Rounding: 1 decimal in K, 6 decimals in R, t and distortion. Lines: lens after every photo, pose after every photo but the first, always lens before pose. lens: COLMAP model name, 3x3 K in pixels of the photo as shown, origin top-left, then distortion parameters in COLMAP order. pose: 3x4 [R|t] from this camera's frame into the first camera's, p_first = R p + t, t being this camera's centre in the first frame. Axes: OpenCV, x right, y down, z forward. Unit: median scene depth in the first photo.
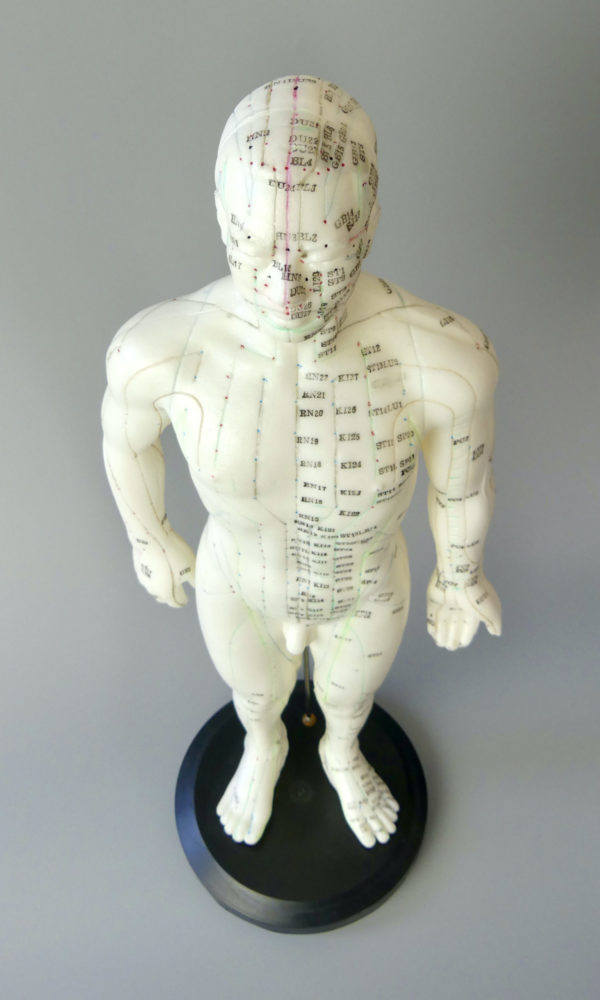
lens RADIAL K [[990.9, 0, 305.6], [0, 990.9, 494.2], [0, 0, 1]] dist [-0.061224, 0.000000]
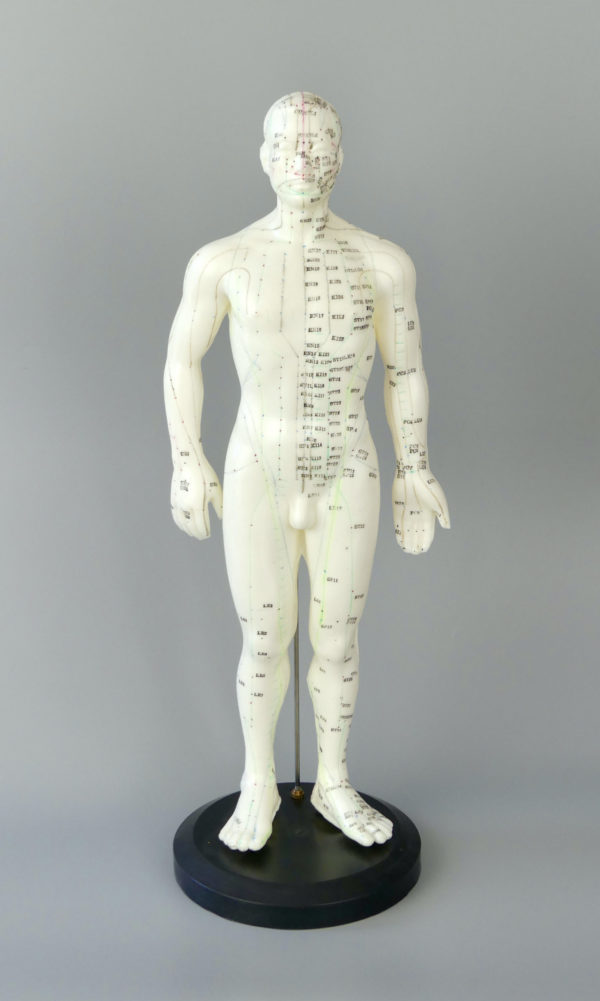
lens RADIAL K [[1569.7, 0, 292.2], [0, 1569.7, 506.1], [0, 0, 1]] dist [-0.073860, 0.000000]
pose [[0.994220, -0.022618, 0.104948, -0.275008], [0.080794, 0.801369, -0.592689, 1.575033], [-0.070697, 0.597743, 0.798565, -0.806151]]
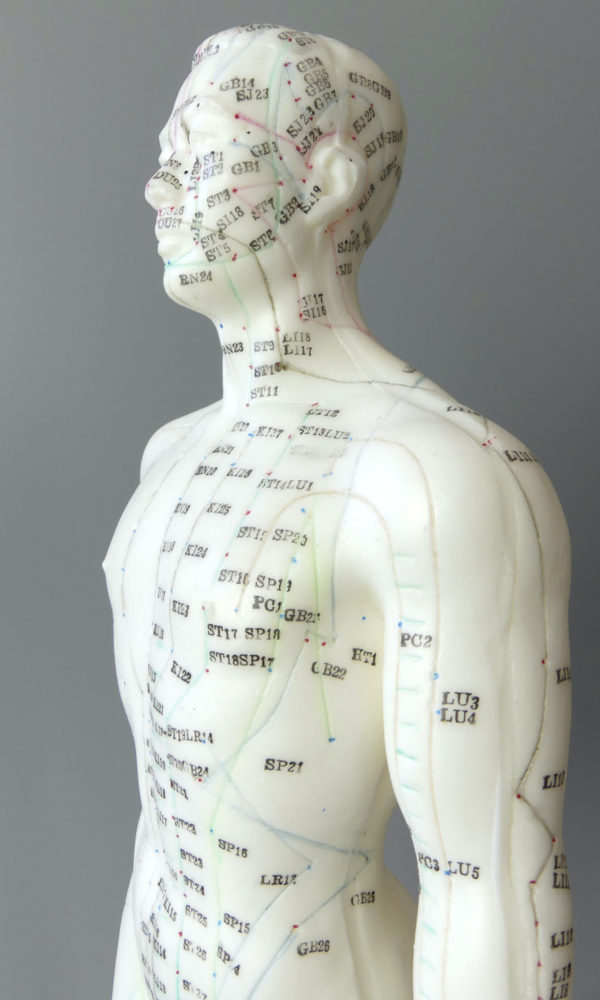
lens RADIAL K [[800.2, 0, 274.3], [0, 800.2, 488.7], [0, 0, 1]] dist [-0.033018, 0.006542]
pose [[0.588395, 0.071433, -0.805412, 0.378292], [-0.667223, 0.605548, -0.433734, 0.102789], [0.456732, 0.792596, 0.403963, 0.671482]]
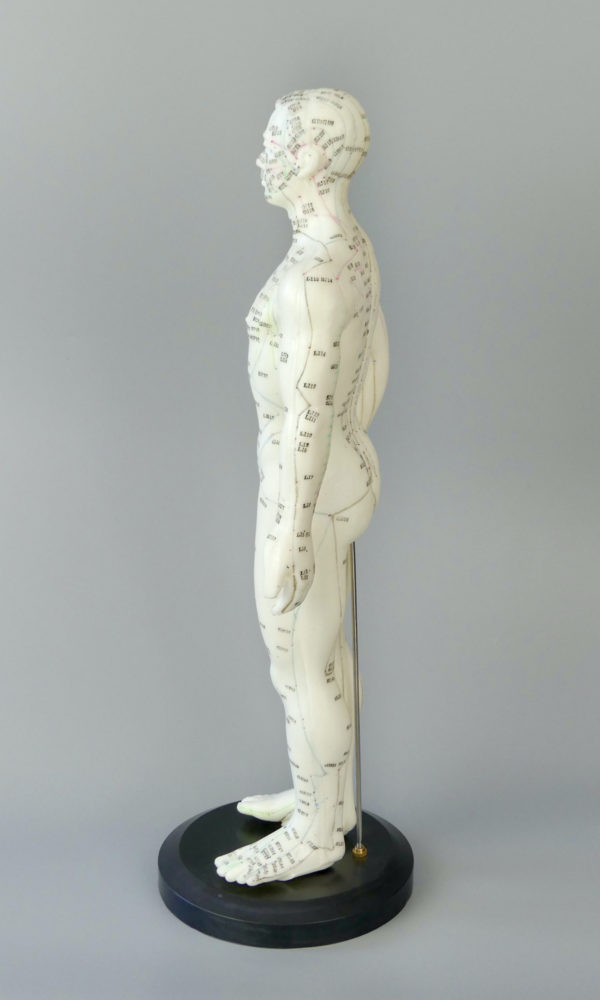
lens RADIAL K [[1568.2, 0, 301.6], [0, 1568.2, 494.9], [0, 0, 1]] dist [-0.073860, 0.000000]
pose [[-0.117668, 0.294992, -0.948227, 2.199638], [-0.801740, 0.535220, 0.265996, -0.516588], [0.585976, 0.791530, 0.173529, 0.711593]]
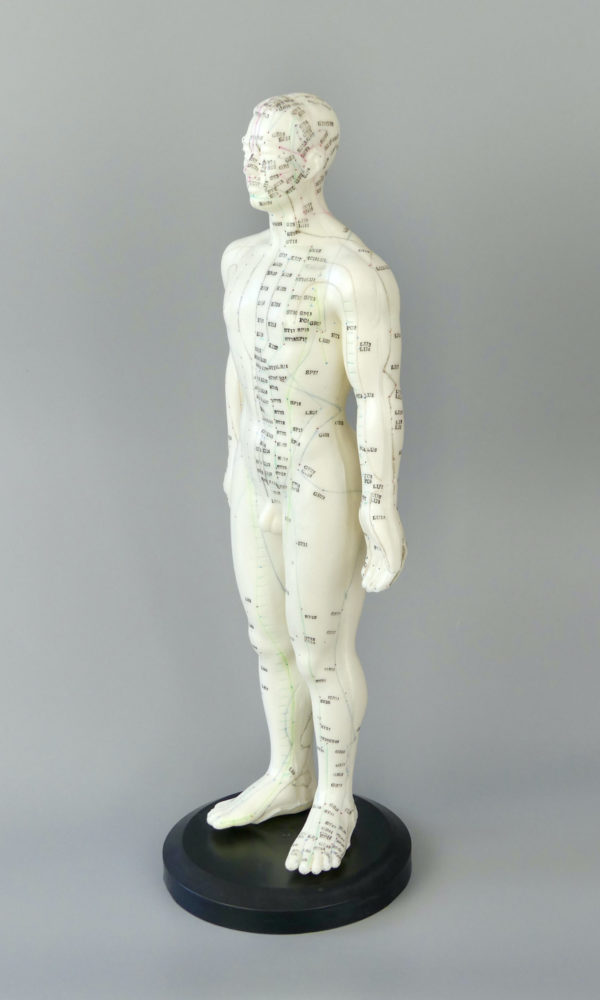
lens RADIAL K [[1568.2, 0, 295.9], [0, 1568.2, 497.3], [0, 0, 1]] dist [-0.073860, 0.000000]
pose [[0.685744, 0.205605, -0.698199, 1.679445], [-0.571866, 0.745613, -0.342097, 0.931089], [0.450249, 0.633867, 0.628878, -0.382818]]
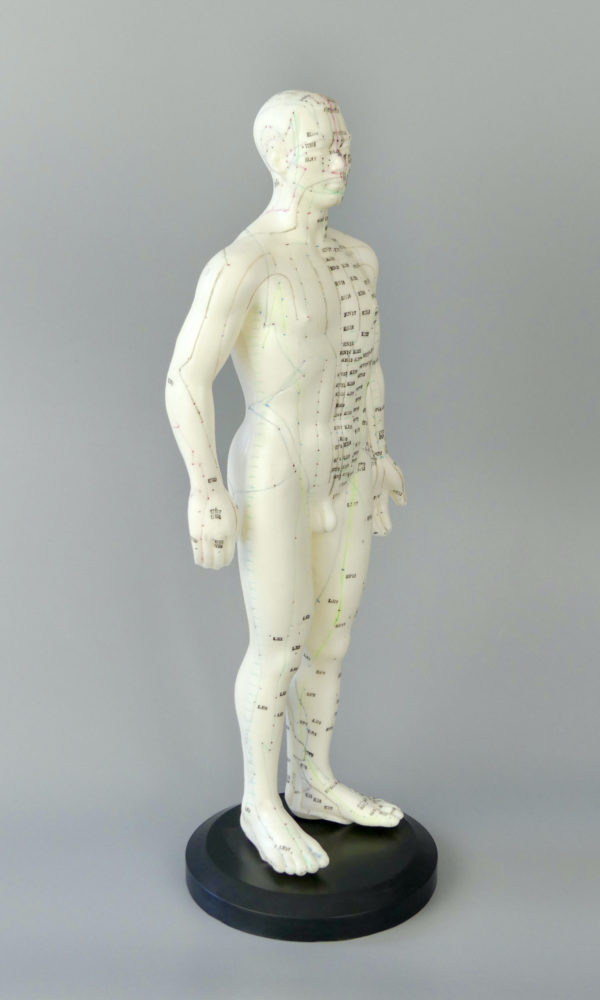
lens RADIAL K [[1568.2, 0, 299.7], [0, 1568.2, 502.4], [0, 0, 1]] dist [-0.073860, 0.000000]
pose [[0.634282, -0.203851, 0.745742, -1.801385], [0.612825, 0.720632, -0.324244, 0.888964], [-0.471309, 0.662671, 0.582009, -0.255971]]
